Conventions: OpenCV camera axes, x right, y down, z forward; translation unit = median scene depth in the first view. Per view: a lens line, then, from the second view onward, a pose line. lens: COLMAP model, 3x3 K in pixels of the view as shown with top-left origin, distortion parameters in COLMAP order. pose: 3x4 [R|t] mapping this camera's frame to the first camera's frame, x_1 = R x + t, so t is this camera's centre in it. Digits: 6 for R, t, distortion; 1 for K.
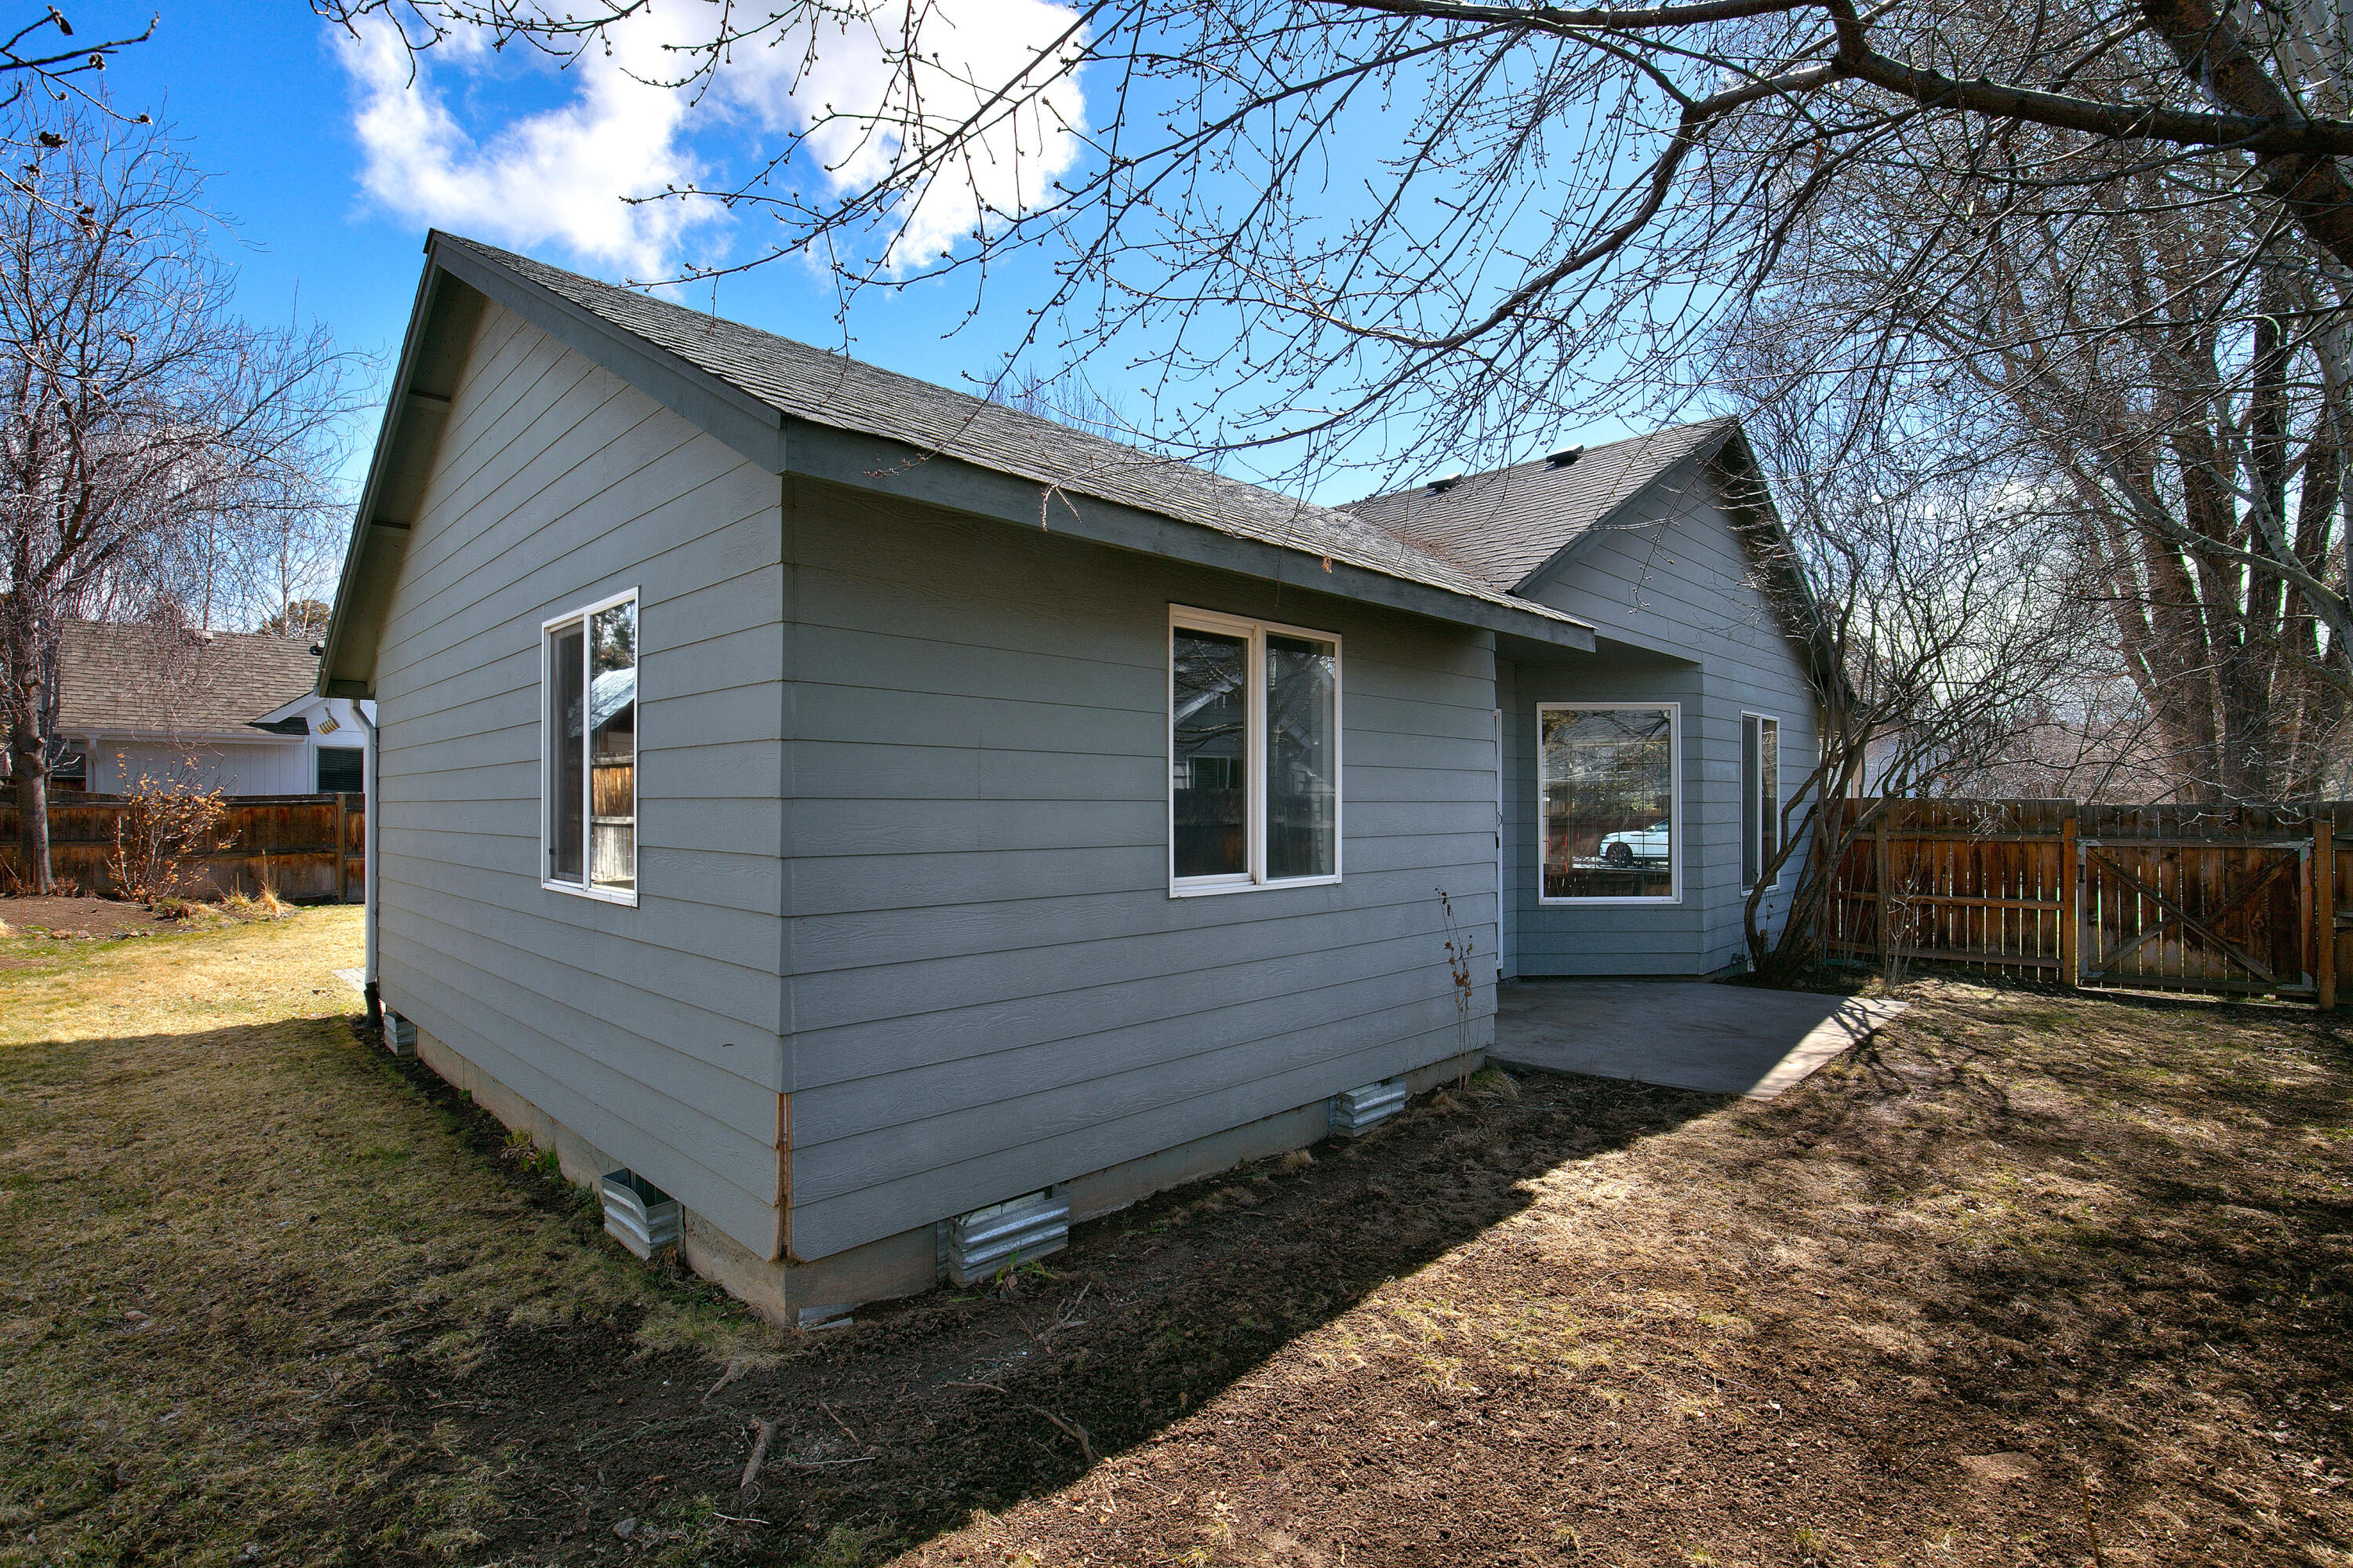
lens RADIAL K [[1092.8, 0, 1185.9], [0, 1092.8, 798.7], [0, 0, 1]] dist [-0.008489, 0.001817]
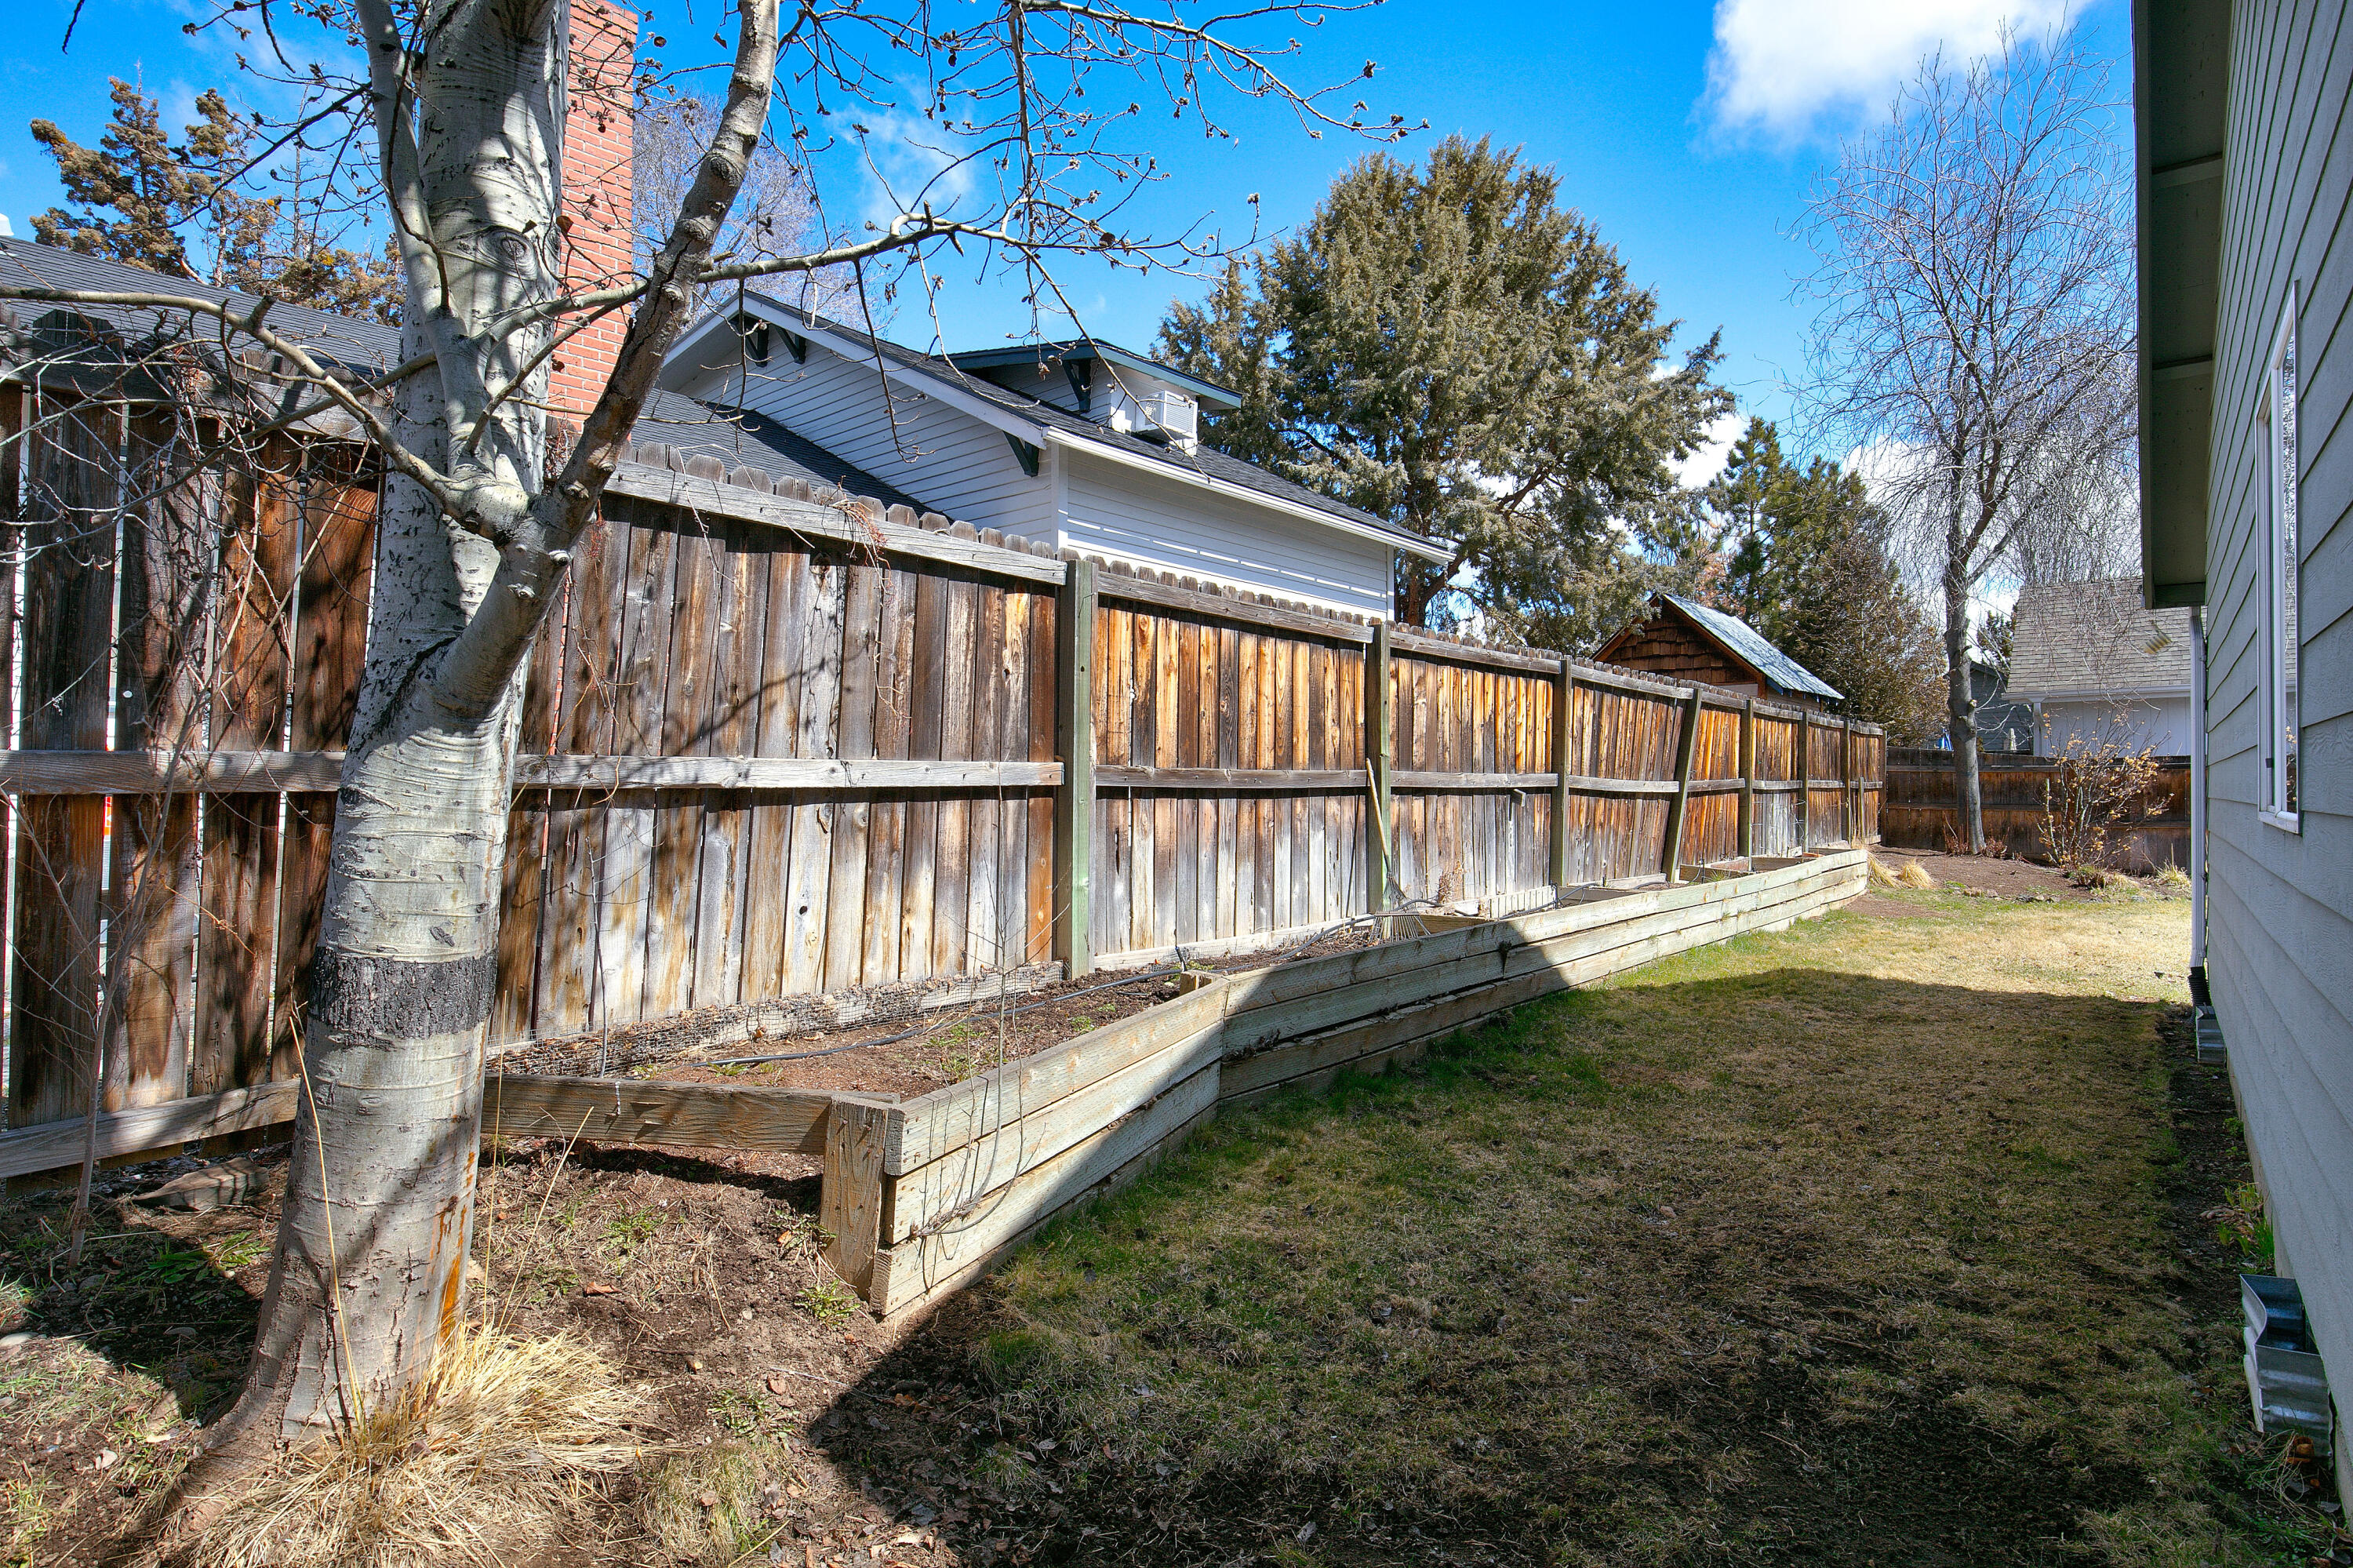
lens RADIAL K [[1252.0, 0, 1168.6], [0, 1252.0, 794.1], [0, 0, 1]] dist [-0.002268, -0.000597]
pose [[0.110287, -0.005476, -0.993885, 0.038045], [0.014019, 0.999894, -0.003953, 0.029933], [0.993801, -0.013498, 0.110352, 0.136279]]
